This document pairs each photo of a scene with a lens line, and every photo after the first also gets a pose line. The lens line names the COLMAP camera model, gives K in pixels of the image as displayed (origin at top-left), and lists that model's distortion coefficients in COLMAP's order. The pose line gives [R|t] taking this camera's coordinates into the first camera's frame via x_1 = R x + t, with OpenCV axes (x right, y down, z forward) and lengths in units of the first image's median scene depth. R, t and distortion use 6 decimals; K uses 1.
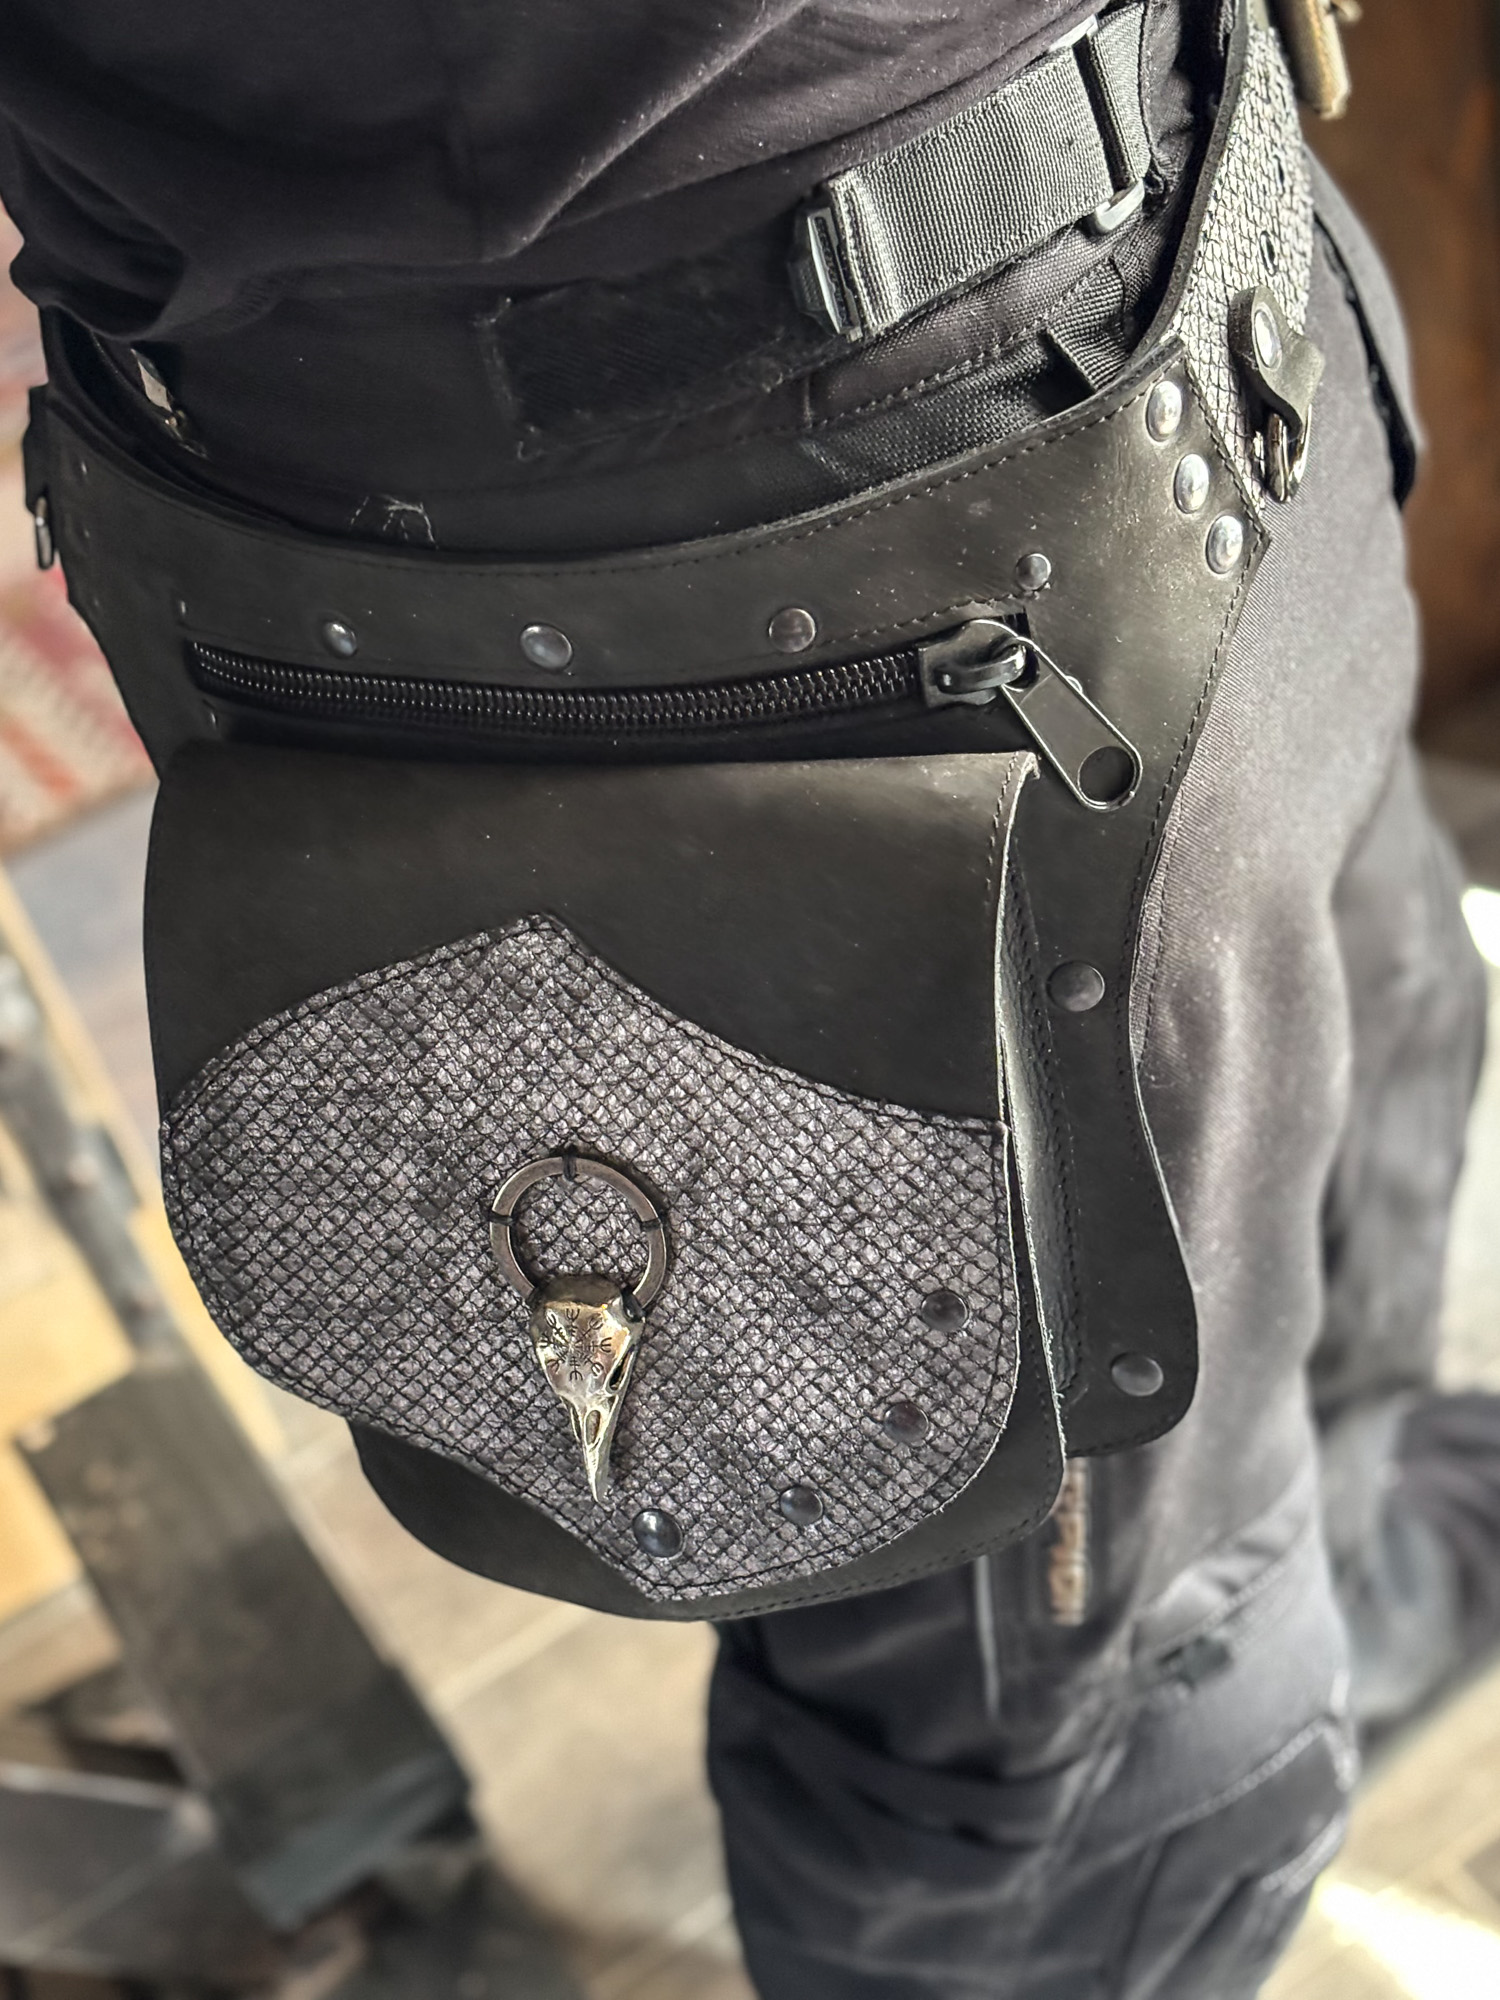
lens RADIAL K [[3167.0, 0, 783.3], [0, 3167.0, 1049.7], [0, 0, 1]] dist [0.066383, 0.000000]
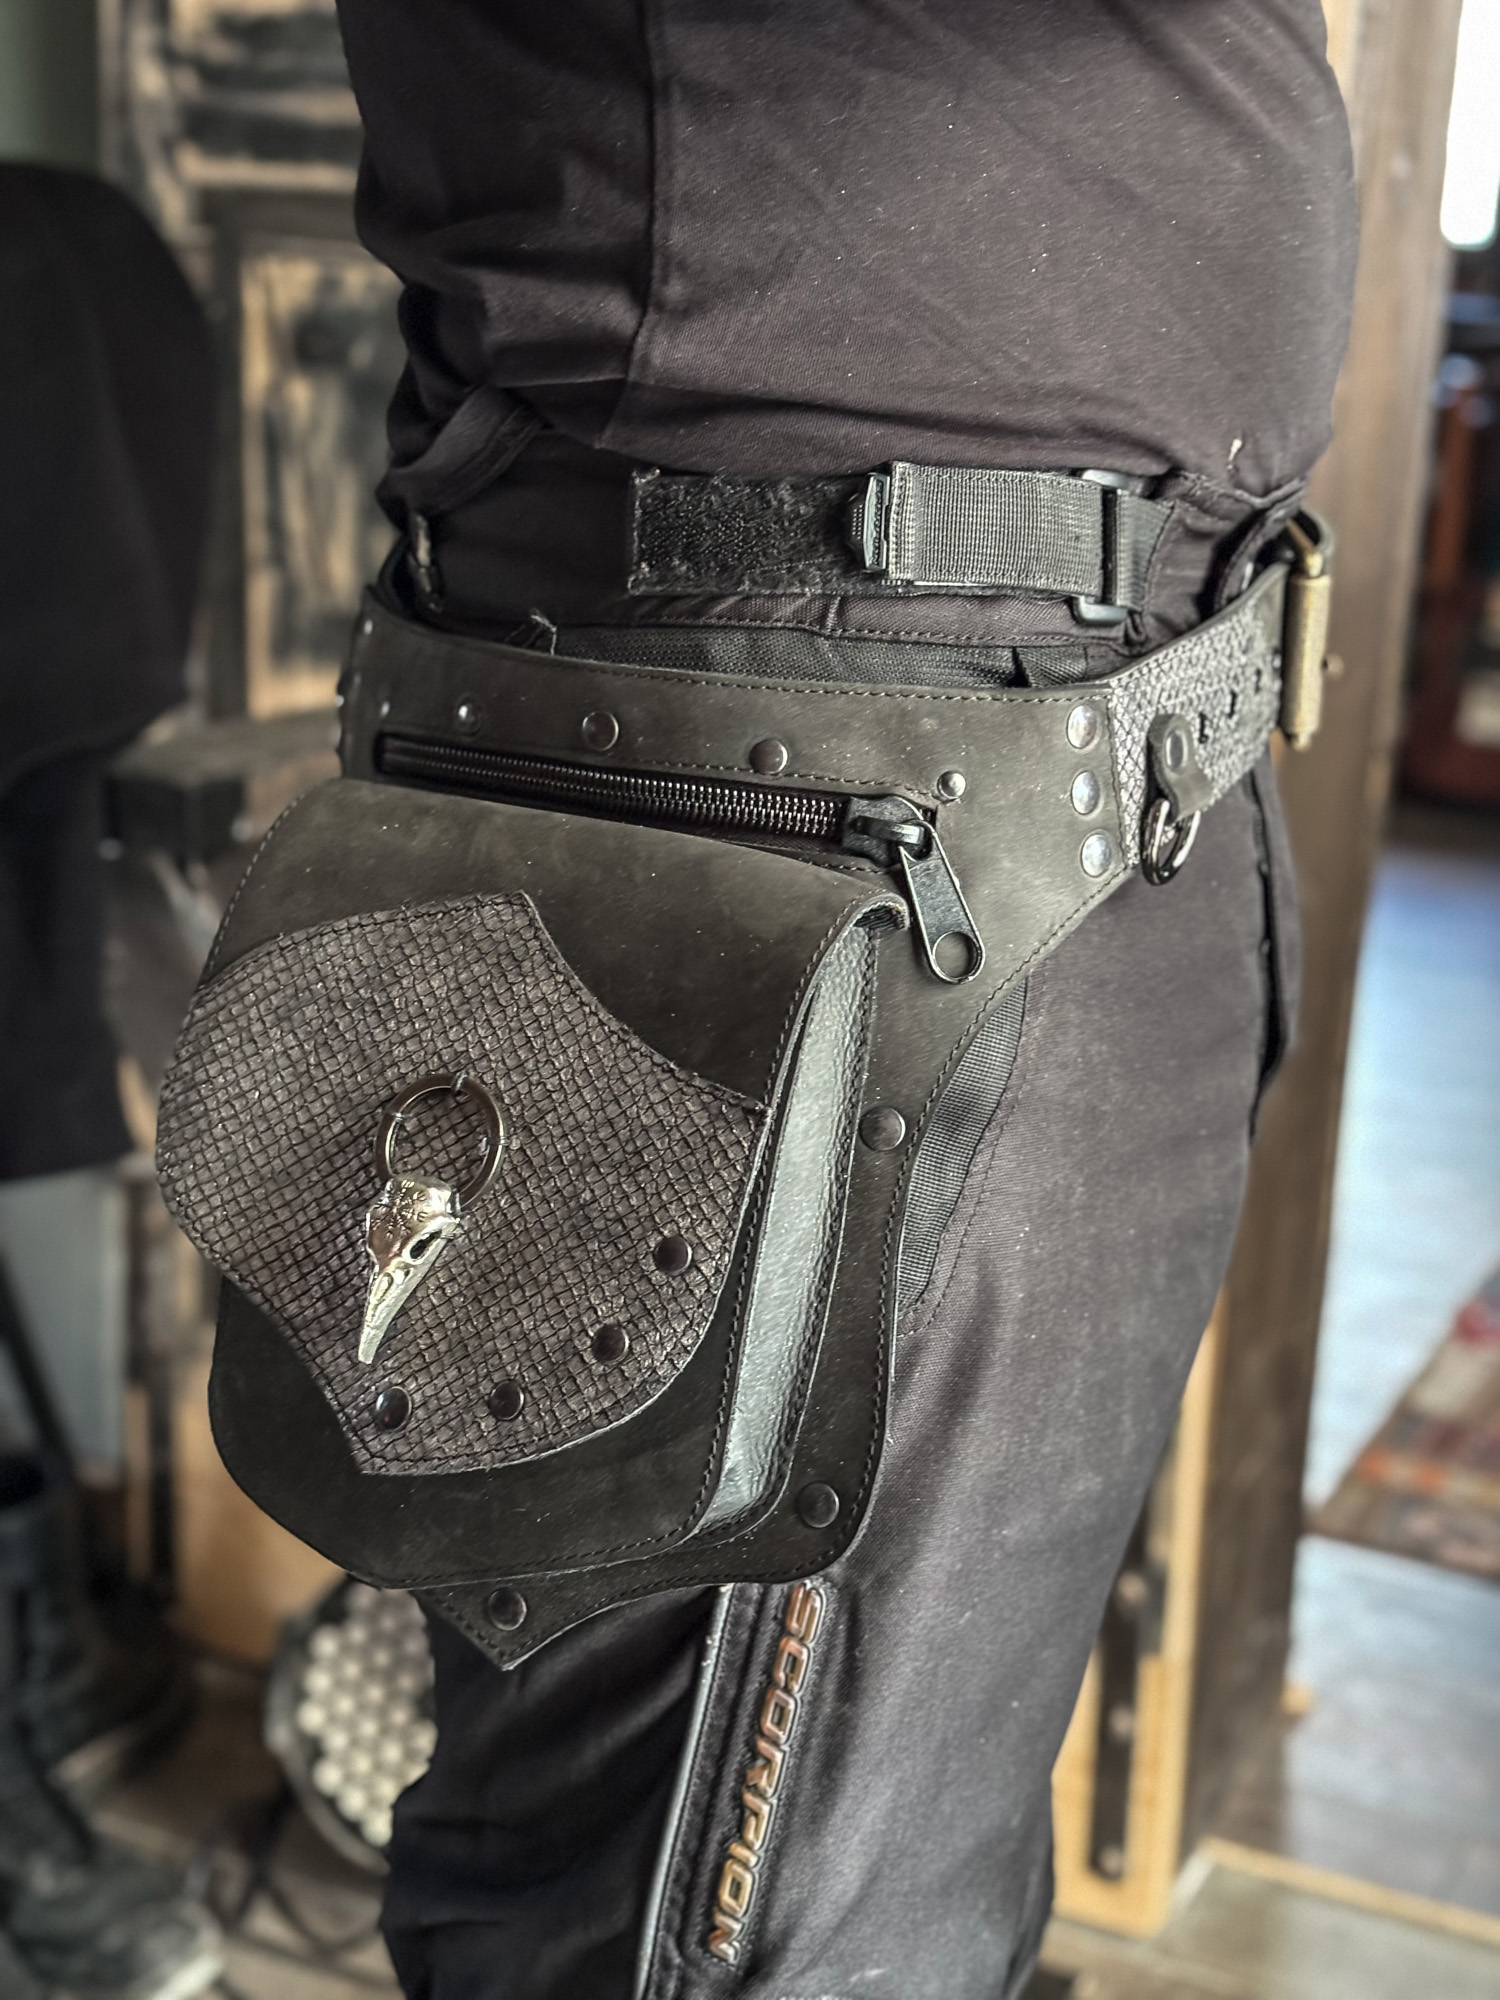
lens RADIAL K [[3167.0, 0, 830.4], [0, 3167.0, 989.5], [0, 0, 1]] dist [0.066383, 0.000000]
pose [[0.922531, 0.322570, -0.211863, 0.327043], [-0.385155, 0.804186, -0.452703, 0.520096], [0.024349, 0.499232, 0.866126, -0.127190]]
